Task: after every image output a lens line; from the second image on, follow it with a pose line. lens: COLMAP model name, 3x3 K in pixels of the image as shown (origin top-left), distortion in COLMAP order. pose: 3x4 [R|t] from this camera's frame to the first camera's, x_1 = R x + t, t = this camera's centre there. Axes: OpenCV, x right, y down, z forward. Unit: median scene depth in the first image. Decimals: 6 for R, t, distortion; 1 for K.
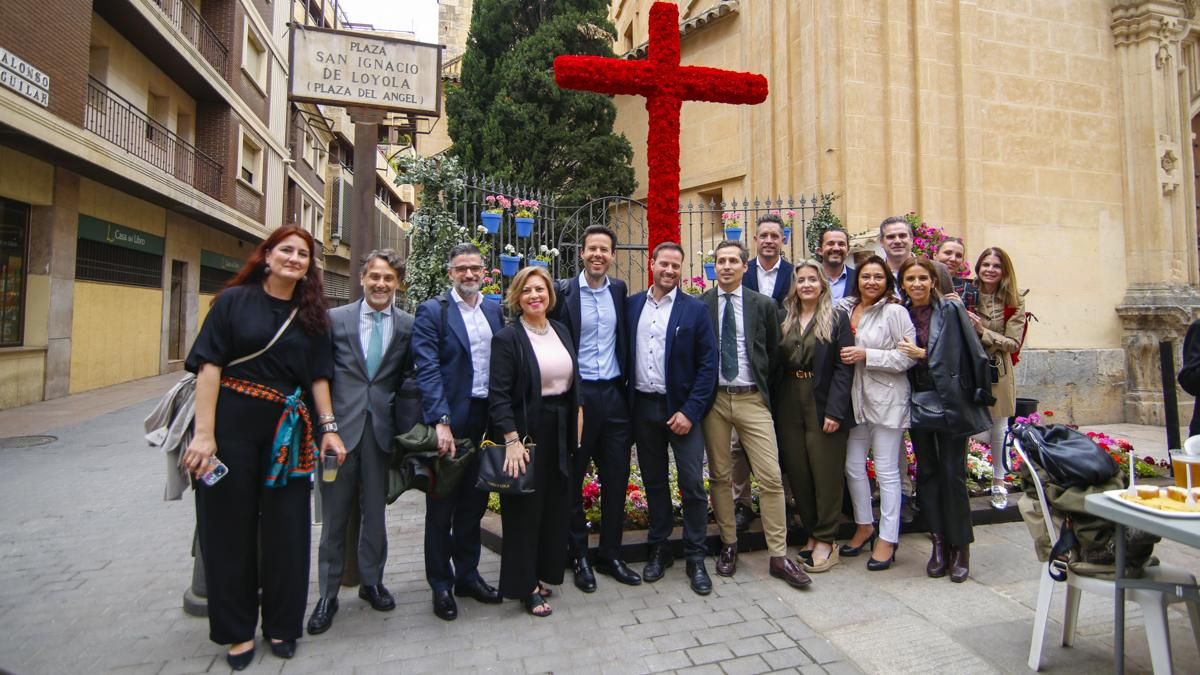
lens RADIAL K [[618.1, 0, 596.8], [0, 618.1, 332.8], [0, 0, 1]] dist [-0.012278, -0.000915]
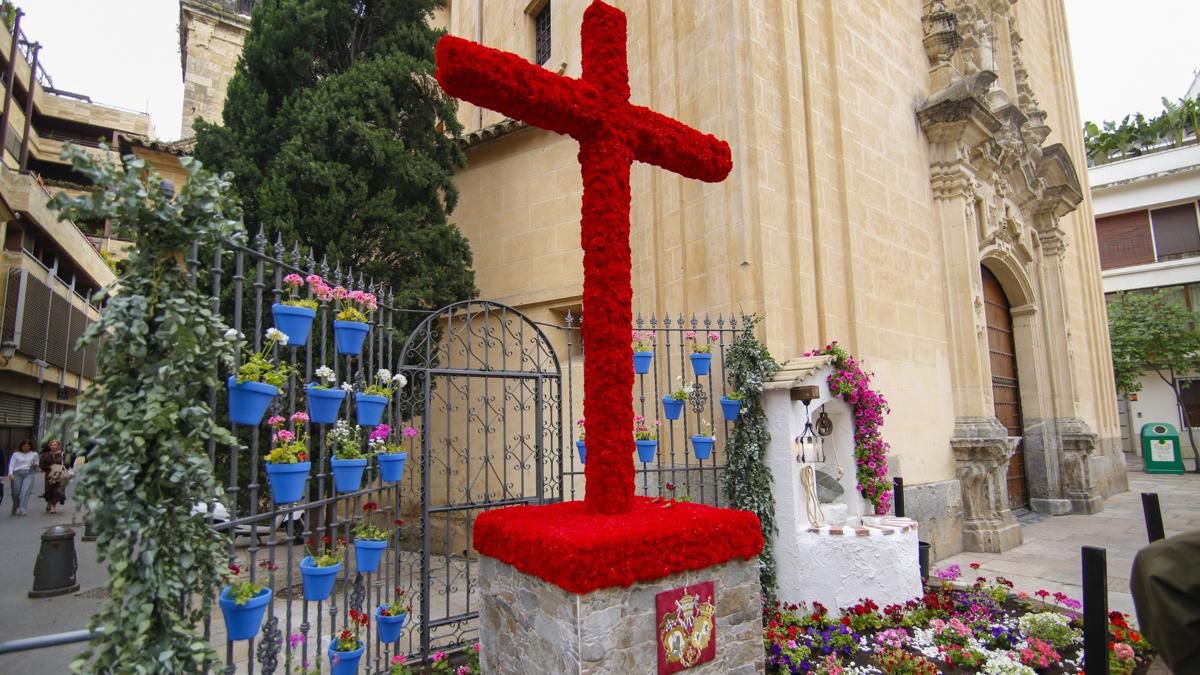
lens RADIAL K [[600.4, 0, 618.7], [0, 600.4, 389.9], [0, 0, 1]] dist [-0.022396, 0.001997]
pose [[0.921250, 0.012079, 0.388782, -0.076095], [0.029008, 0.994601, -0.099637, -0.043994], [-0.387887, 0.103069, 0.915926, 0.294809]]
